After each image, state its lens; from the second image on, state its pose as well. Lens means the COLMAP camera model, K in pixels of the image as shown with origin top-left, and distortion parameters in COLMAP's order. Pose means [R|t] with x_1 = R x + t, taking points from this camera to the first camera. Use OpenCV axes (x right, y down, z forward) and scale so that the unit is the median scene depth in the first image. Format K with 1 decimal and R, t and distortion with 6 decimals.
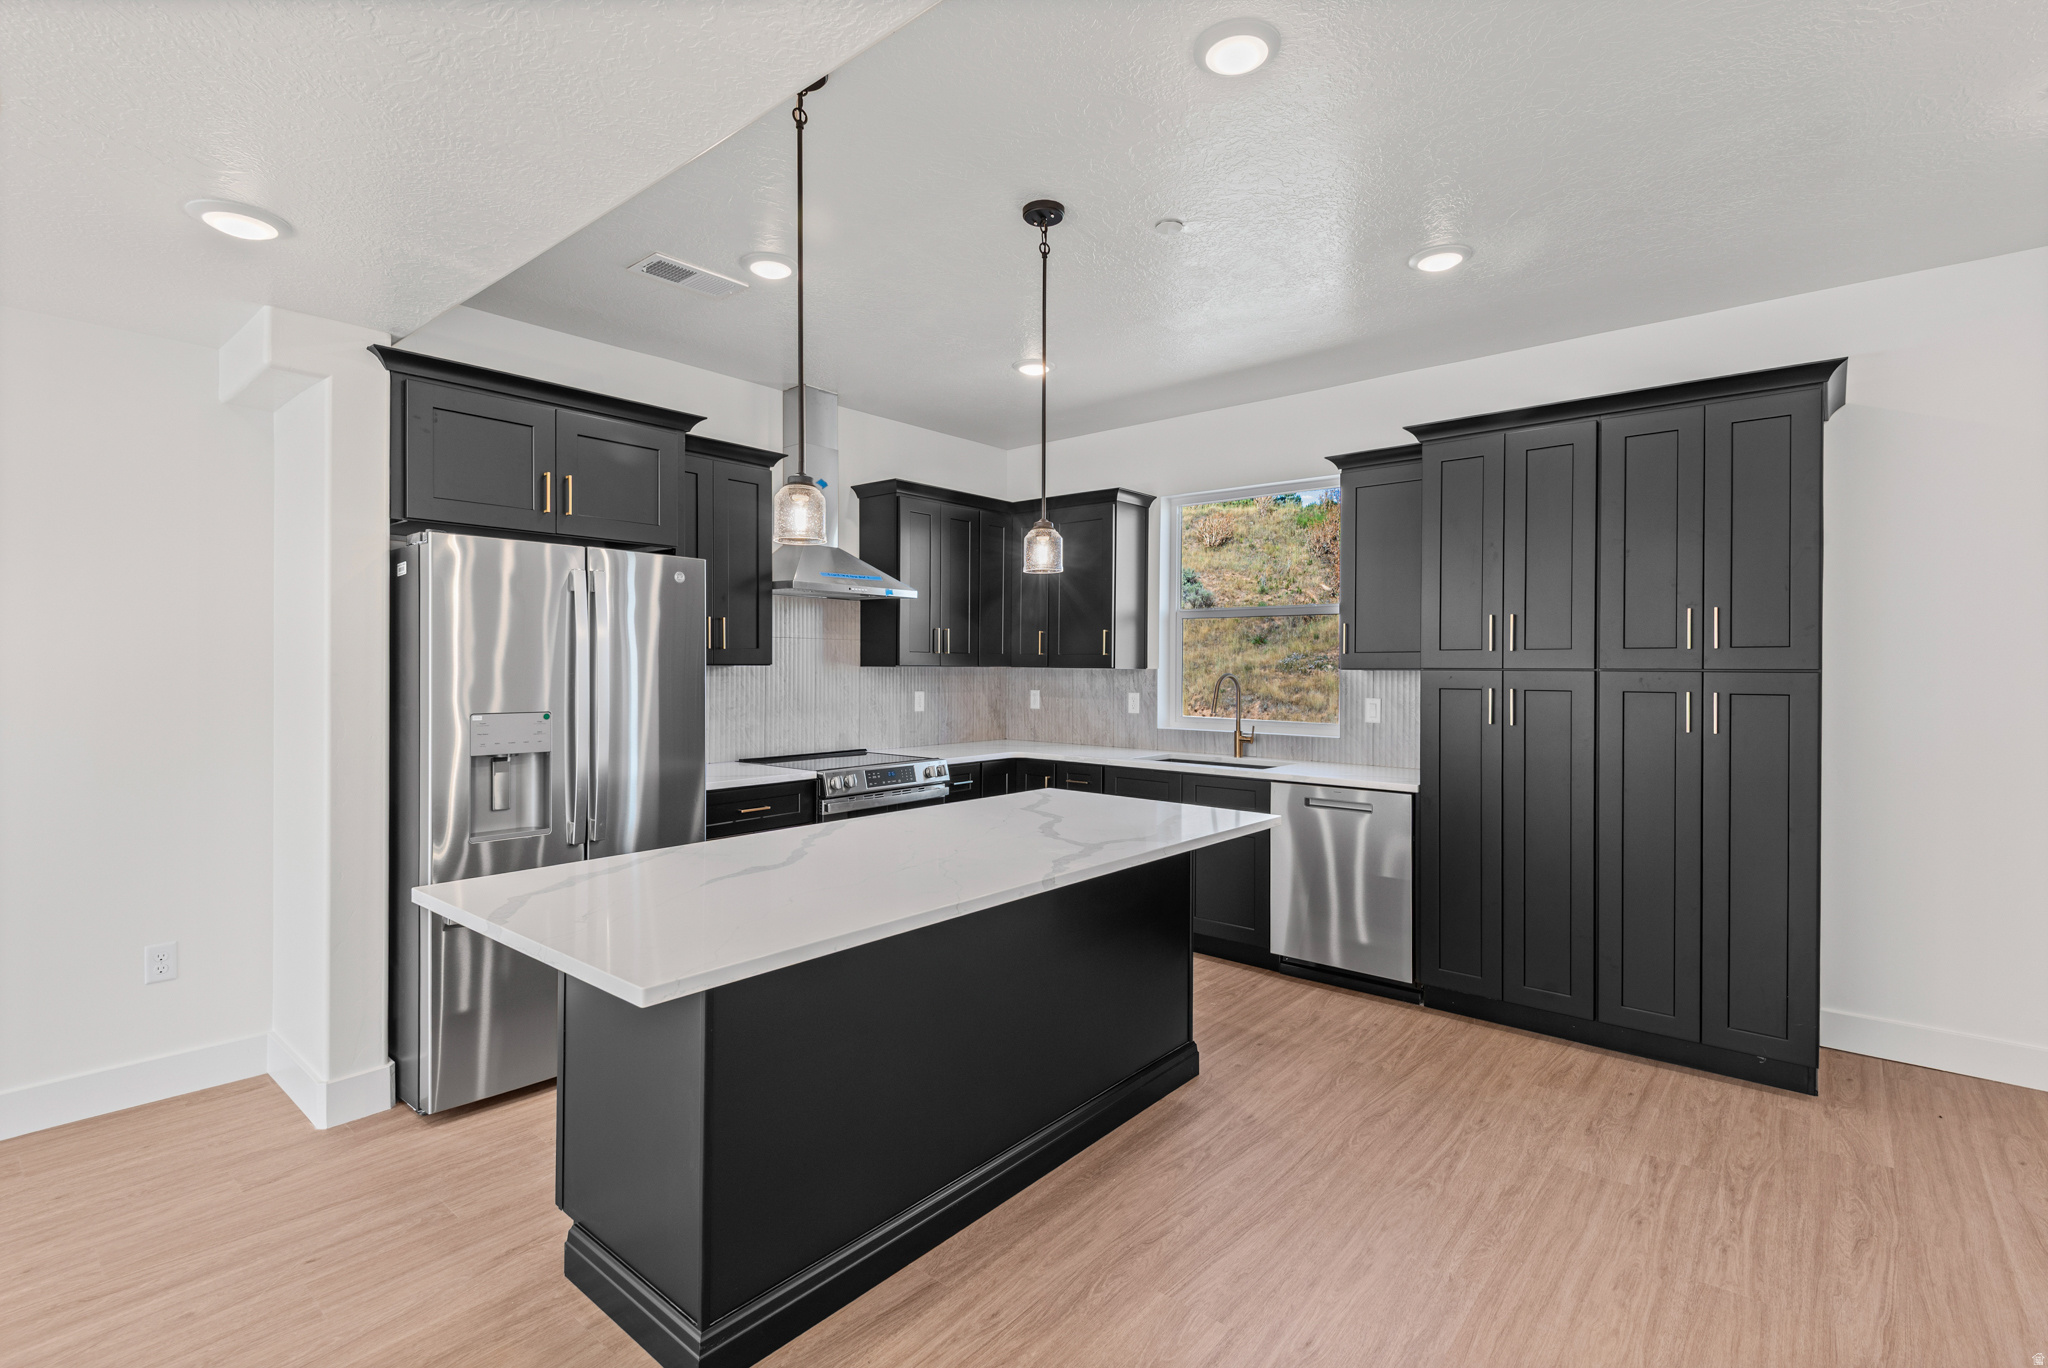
lens RADIAL K [[944.6, 0, 1024.0], [0, 944.6, 684.0], [0, 0, 1]] dist [0.044337, -0.029140]
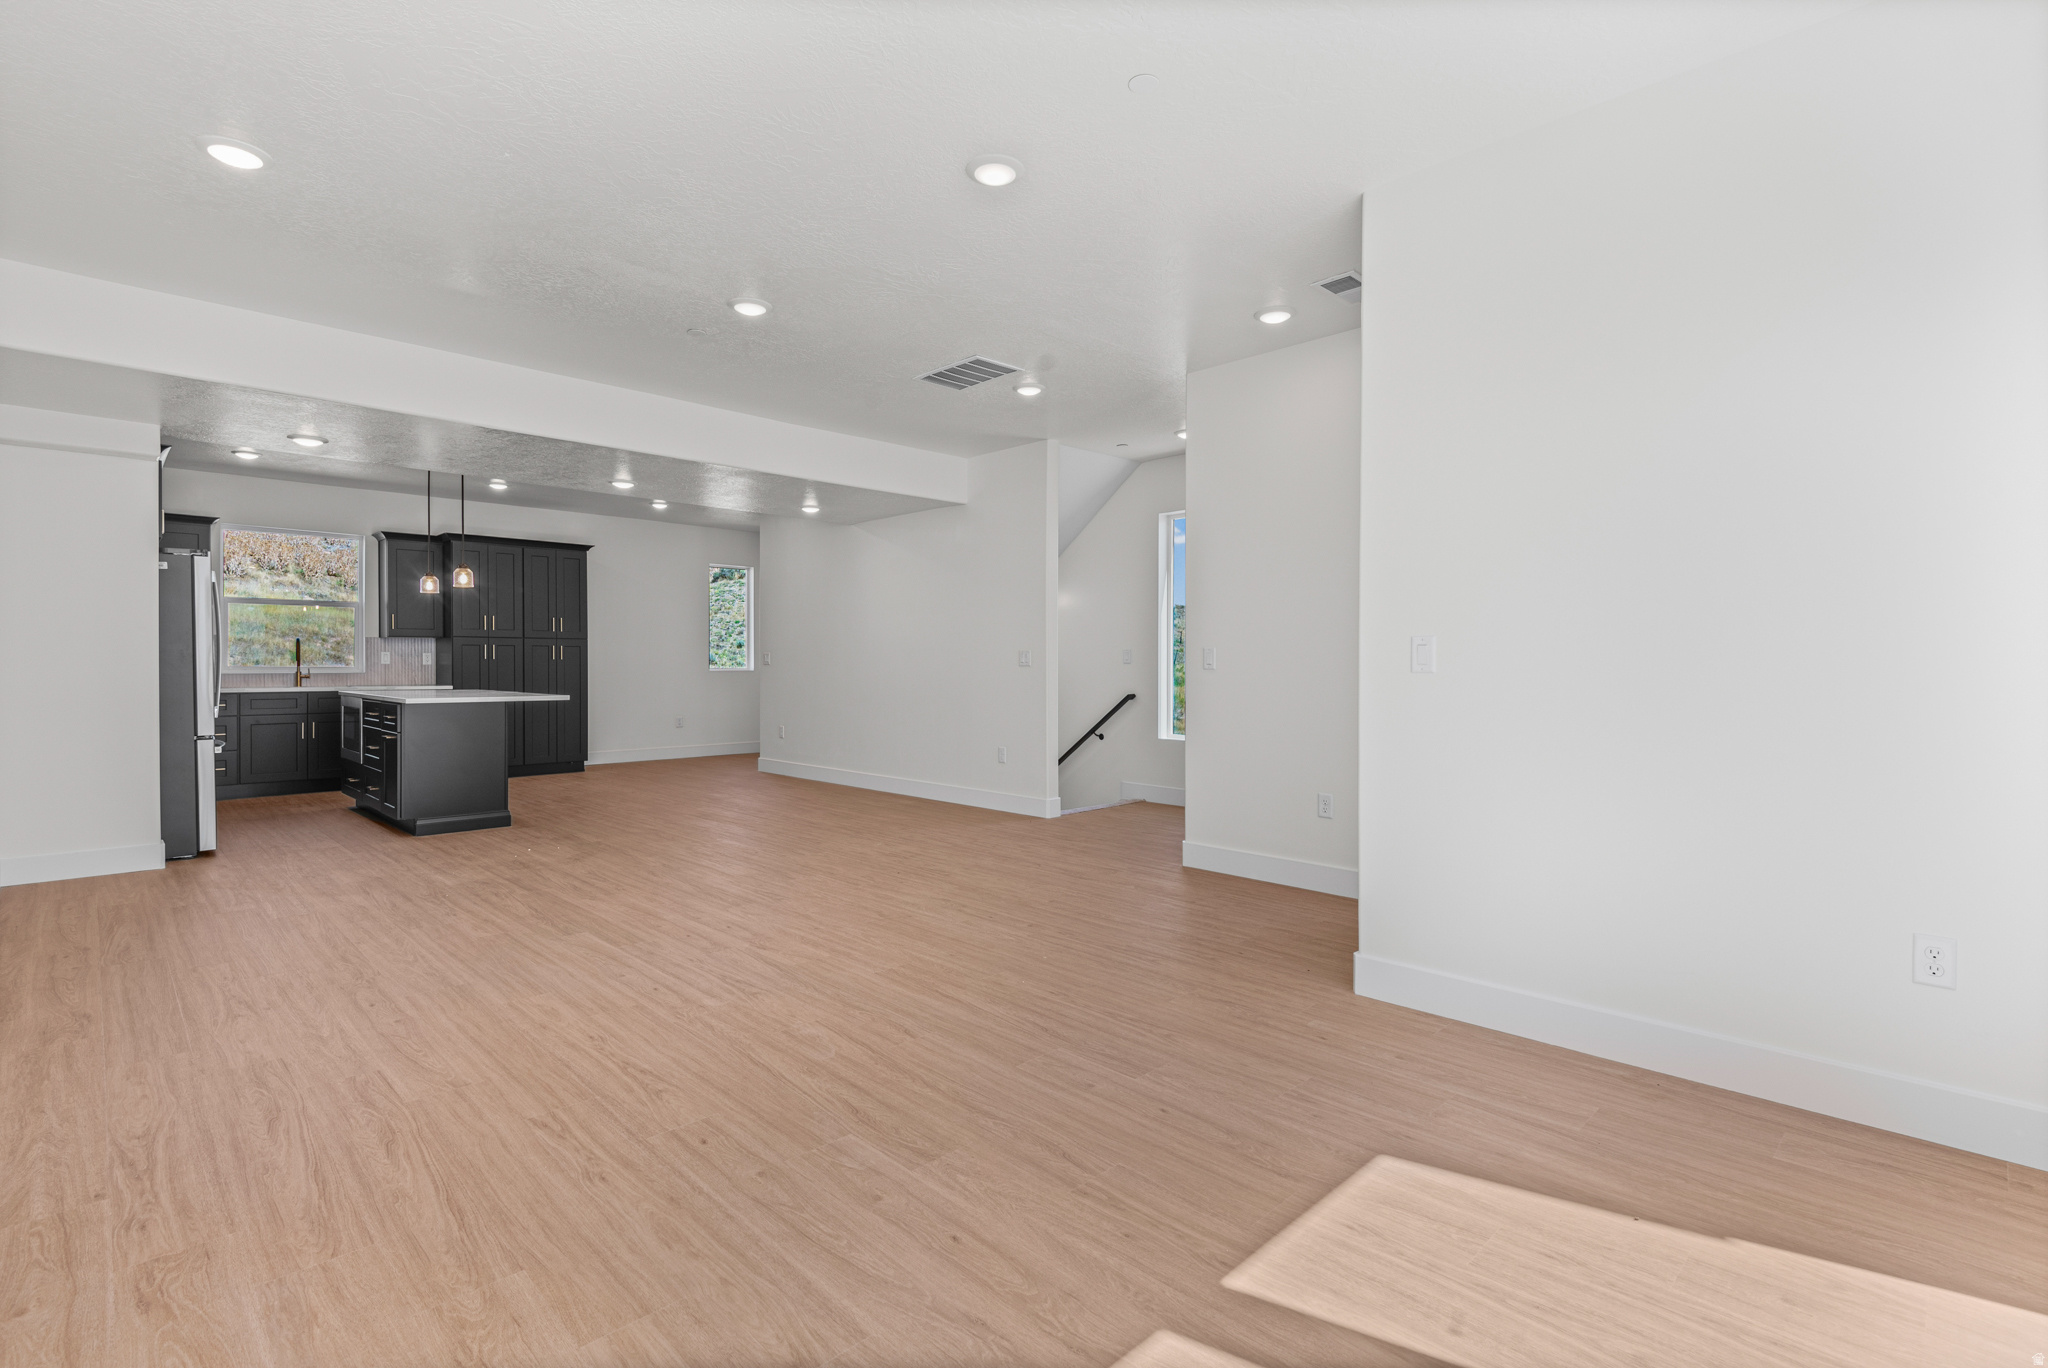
lens RADIAL K [[944.6, 0, 1024.0], [0, 944.6, 684.0], [0, 0, 1]] dist [0.044337, -0.029140]
pose [[0.094662, -0.023218, 0.995239, -1.389016], [0.019014, 0.999588, 0.021511, 0.059329], [-0.995328, 0.016887, 0.095065, -0.478842]]
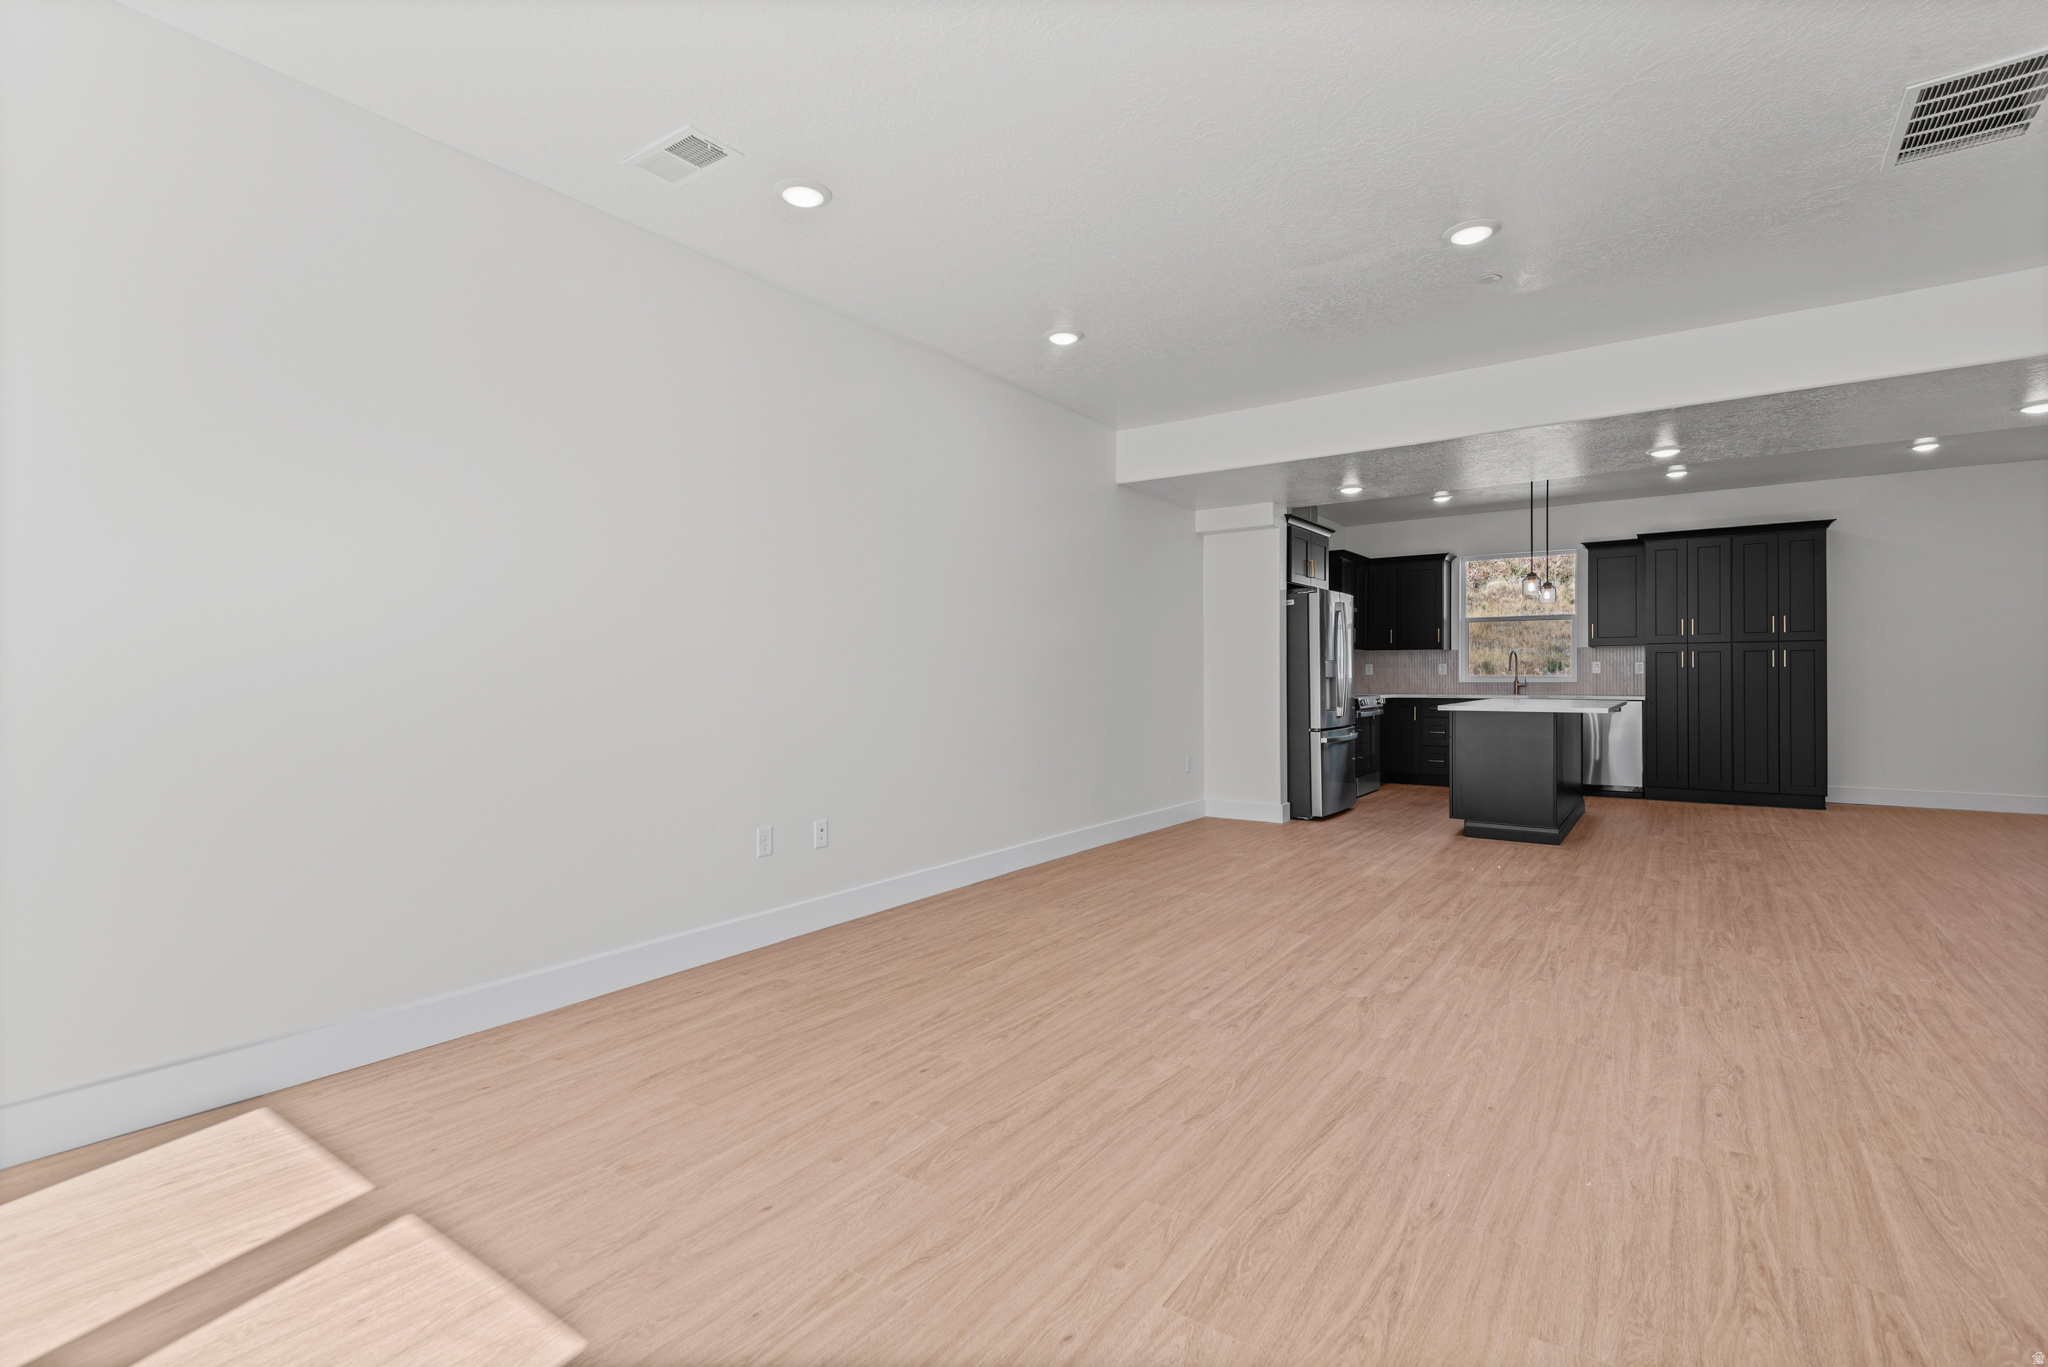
lens RADIAL K [[944.6, 0, 1024.0], [0, 944.6, 683.5], [0, 0, 1]] dist [0.044337, -0.029140]
pose [[0.997154, -0.006486, 0.075115, -0.913549], [0.007408, 0.999901, -0.011998, 0.070190], [-0.075030, 0.012520, 0.997103, -0.848484]]
